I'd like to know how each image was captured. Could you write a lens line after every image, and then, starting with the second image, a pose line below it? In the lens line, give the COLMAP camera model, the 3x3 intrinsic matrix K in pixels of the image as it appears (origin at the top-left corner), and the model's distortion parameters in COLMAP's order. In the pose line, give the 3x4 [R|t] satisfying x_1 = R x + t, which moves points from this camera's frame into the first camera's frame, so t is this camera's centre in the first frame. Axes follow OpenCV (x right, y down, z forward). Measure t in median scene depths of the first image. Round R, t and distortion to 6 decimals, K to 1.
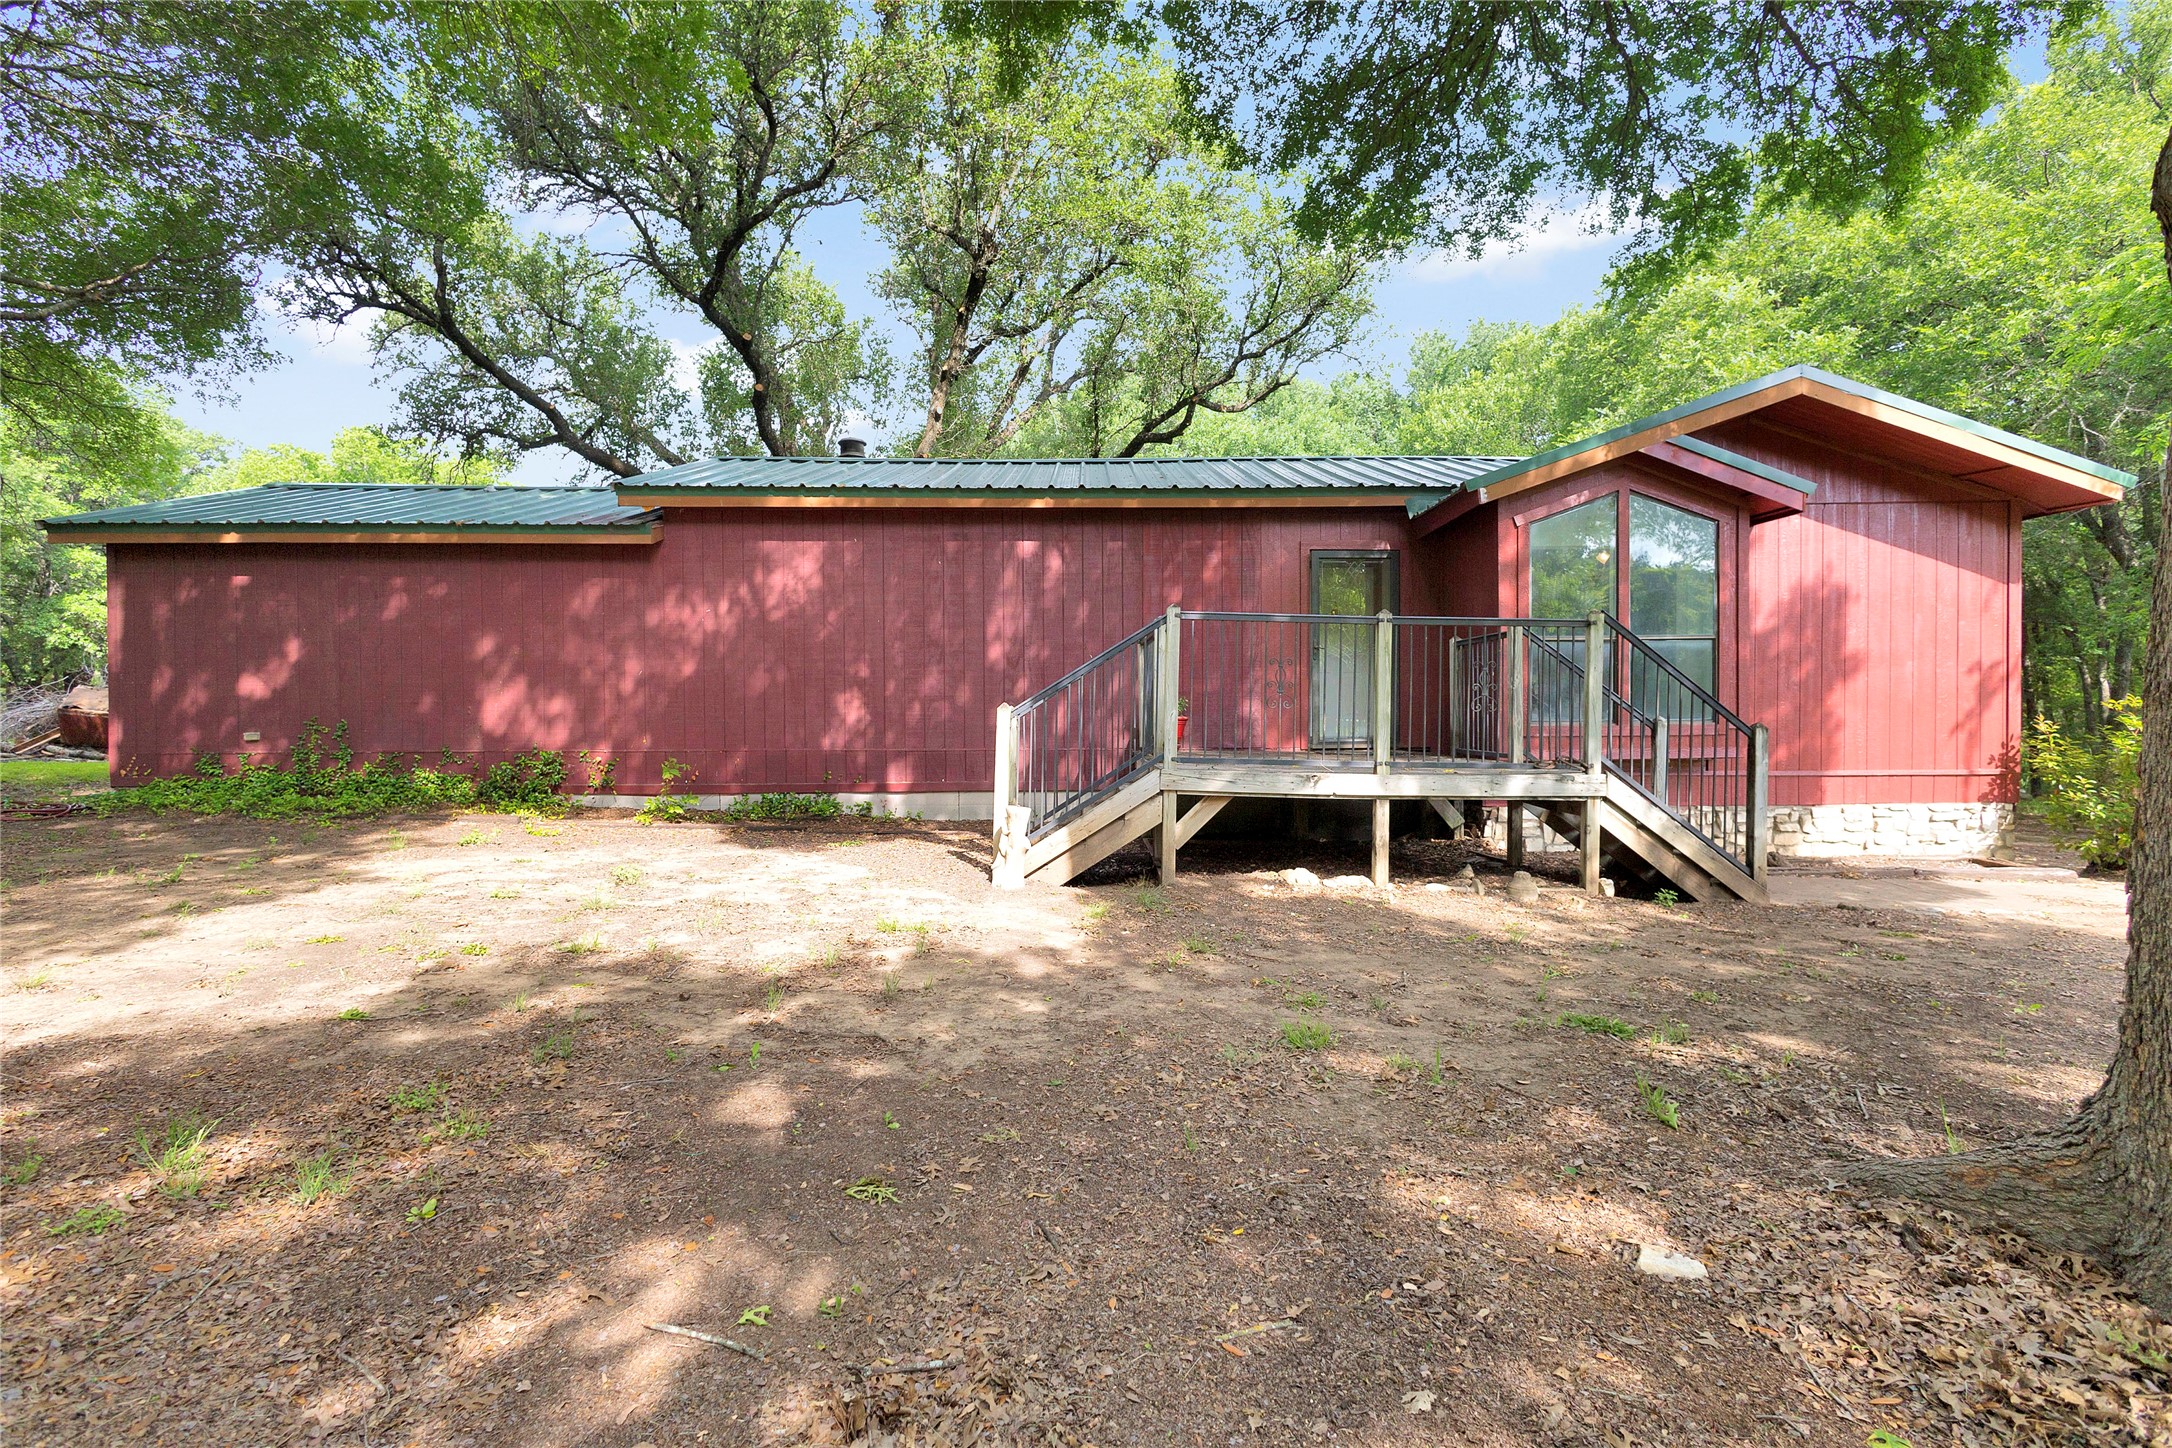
lens RADIAL K [[995.4, 0, 1086.0], [0, 995.4, 724.0], [0, 0, 1]] dist [0.006222, -0.000484]
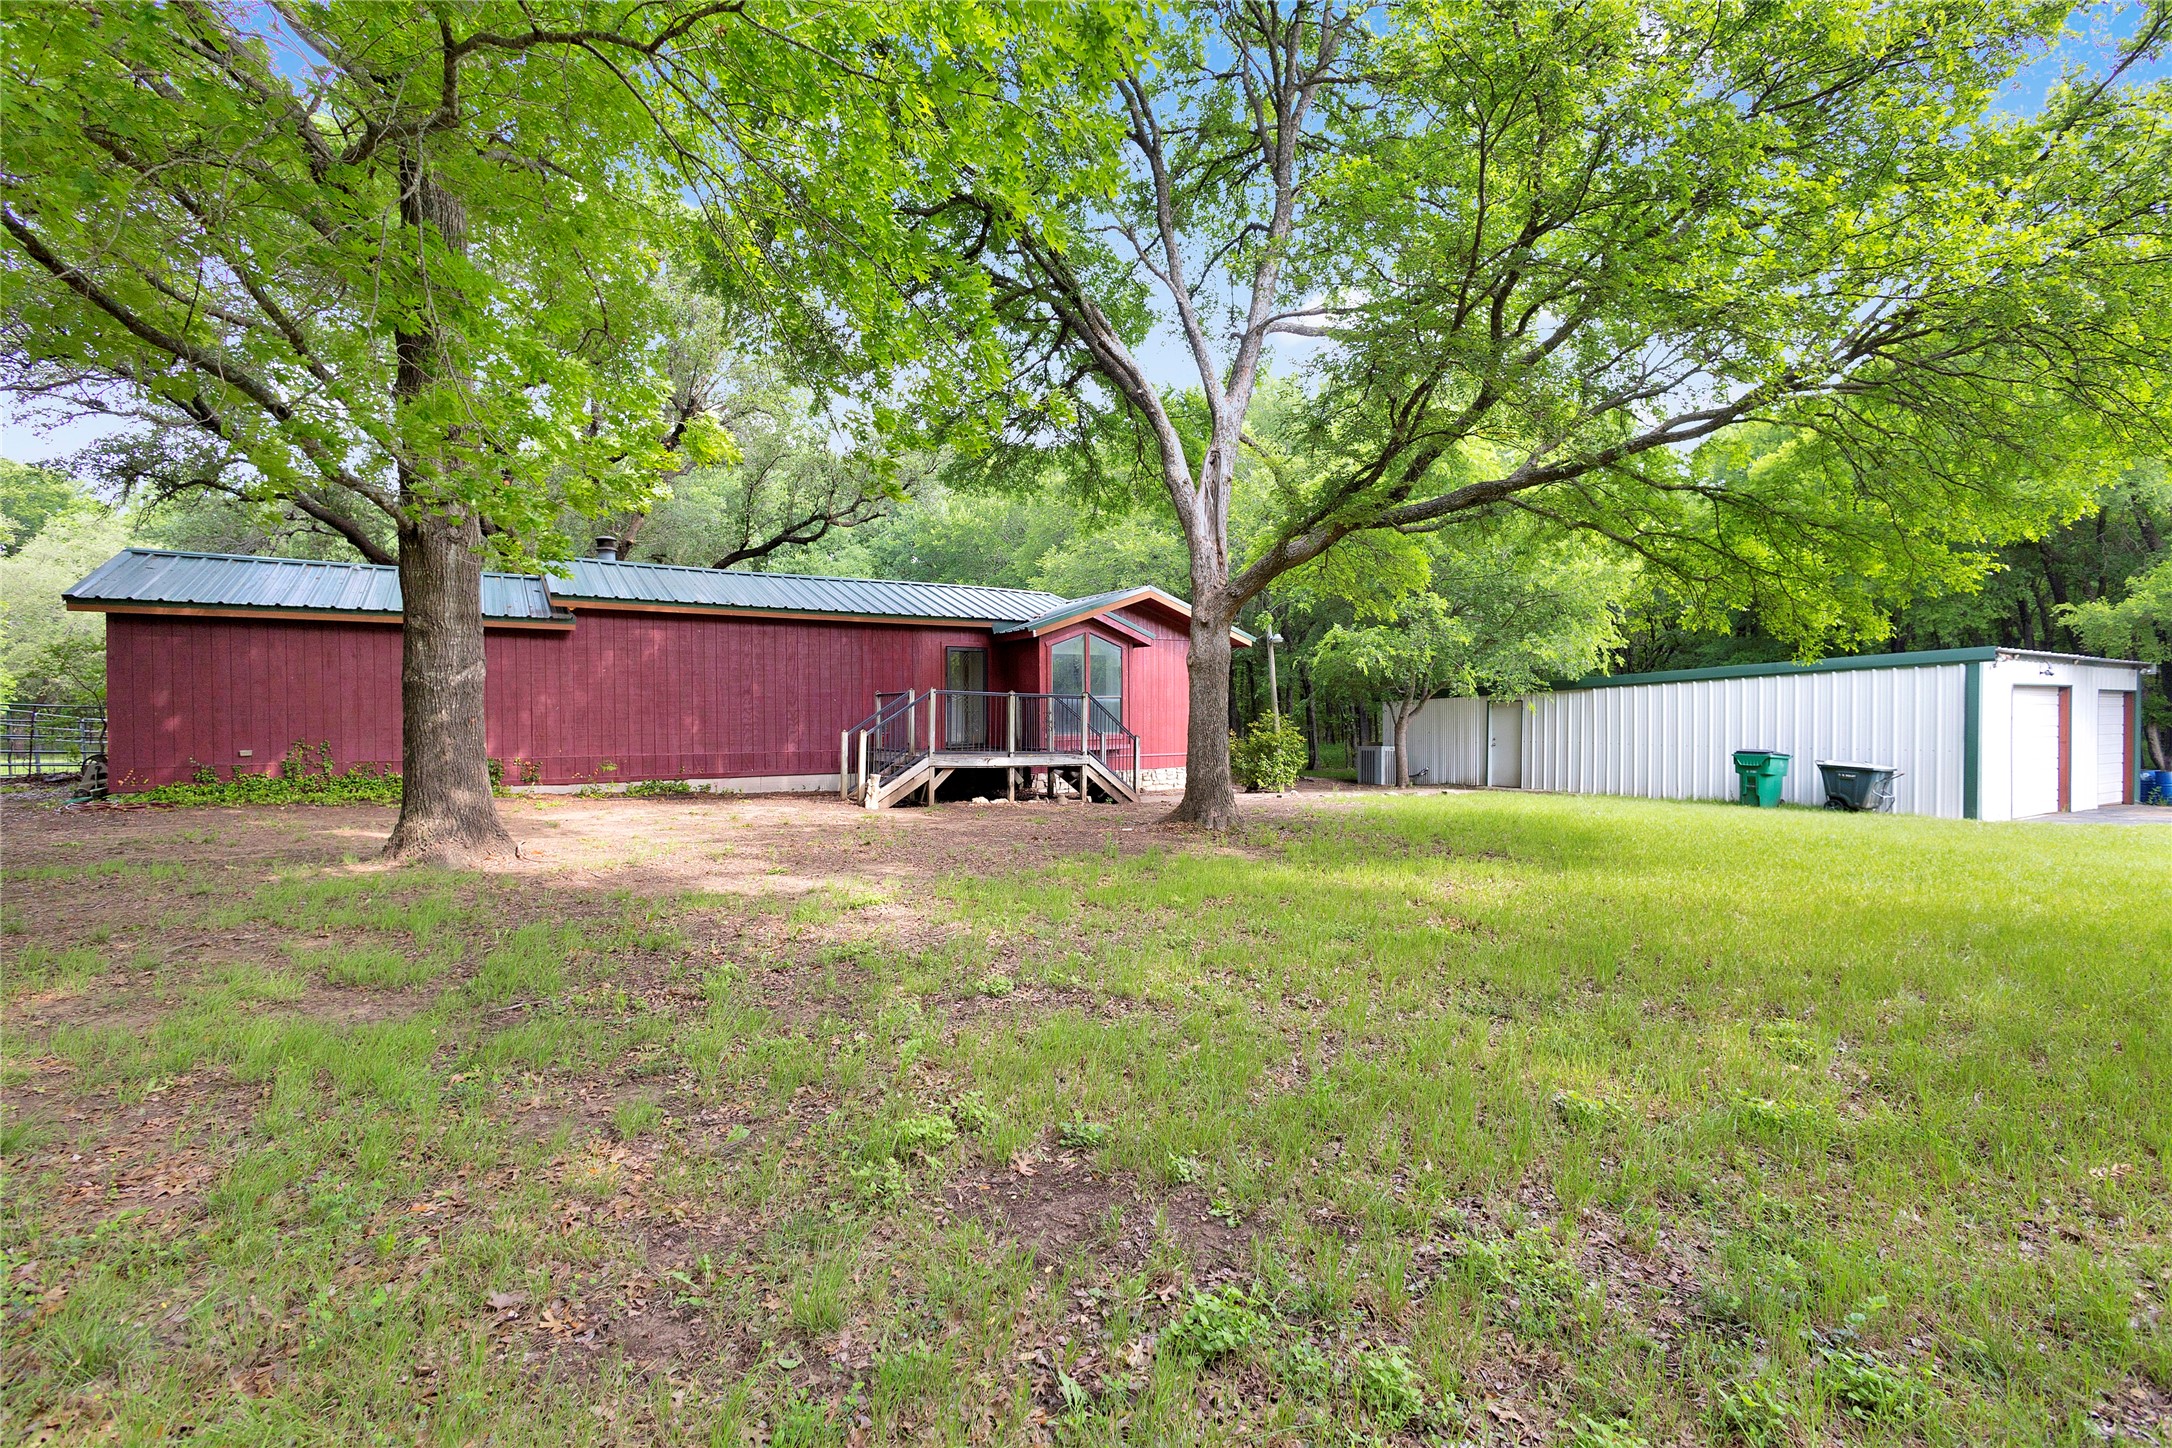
lens RADIAL K [[995.4, 0, 1086.0], [0, 995.4, 724.0], [0, 0, 1]] dist [0.006222, -0.000484]
pose [[0.854468, -0.005840, 0.519471, -0.709979], [0.008019, 0.999966, -0.001949, -0.022346], [-0.519442, 0.005831, 0.854486, -1.034304]]
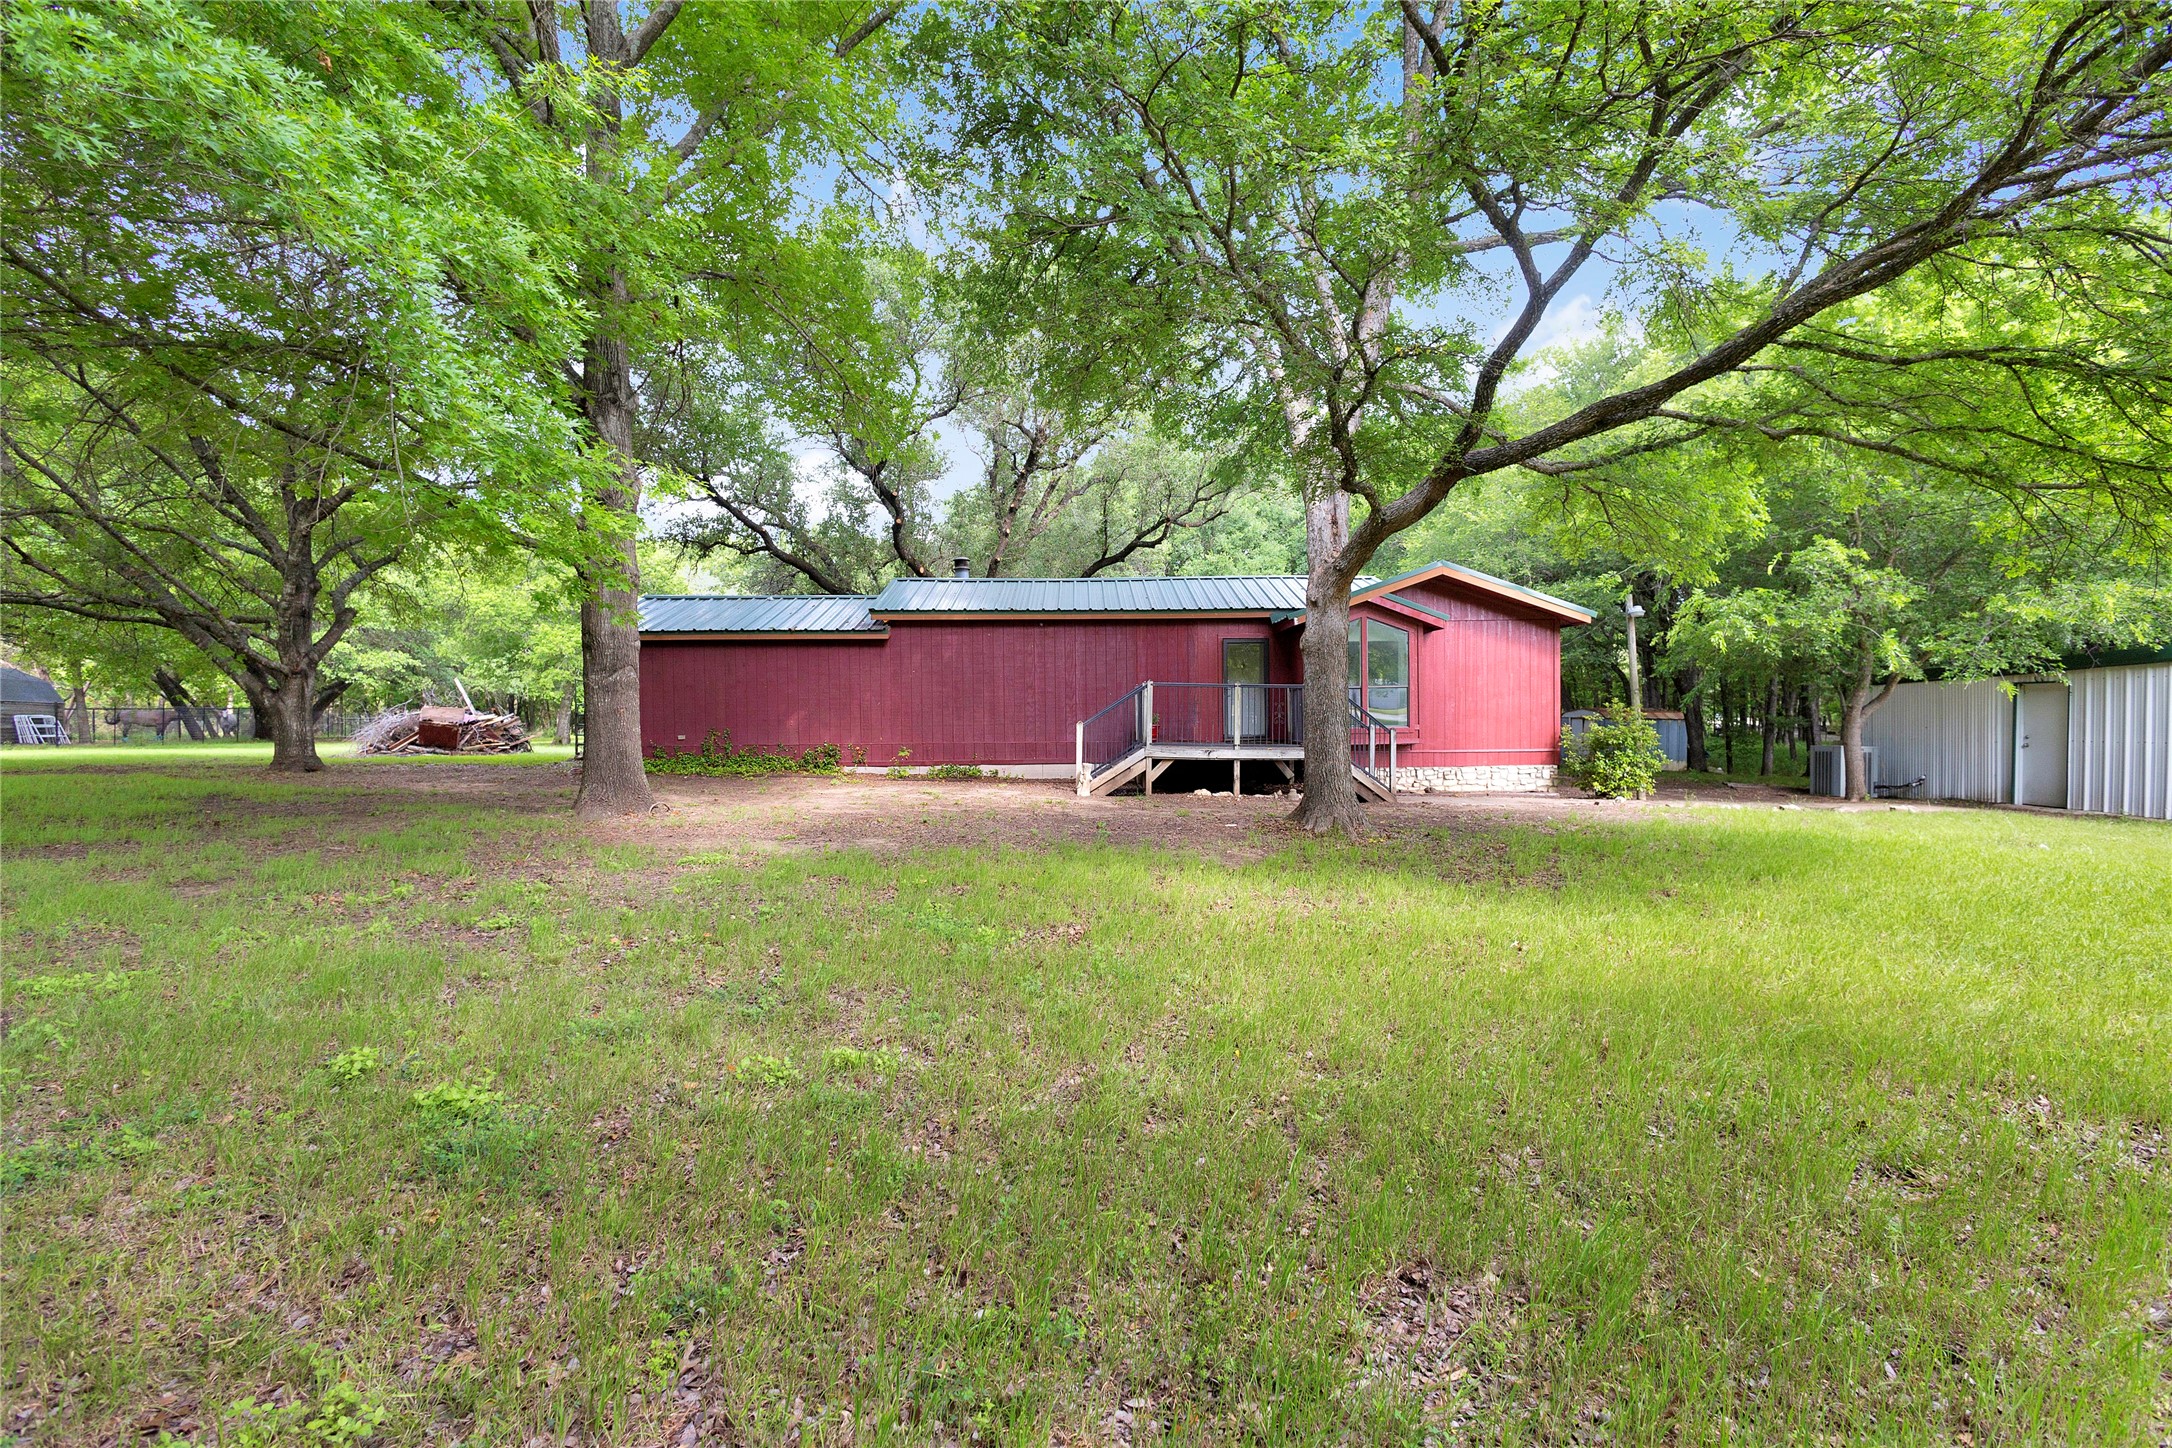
lens RADIAL K [[995.4, 0, 1086.0], [0, 995.4, 724.0], [0, 0, 1]] dist [0.006222, -0.000484]
pose [[0.999958, -0.005823, 0.007121, -0.072654], [0.005838, 0.999981, -0.002143, -0.008110], [-0.007108, 0.002185, 0.999972, -1.209845]]
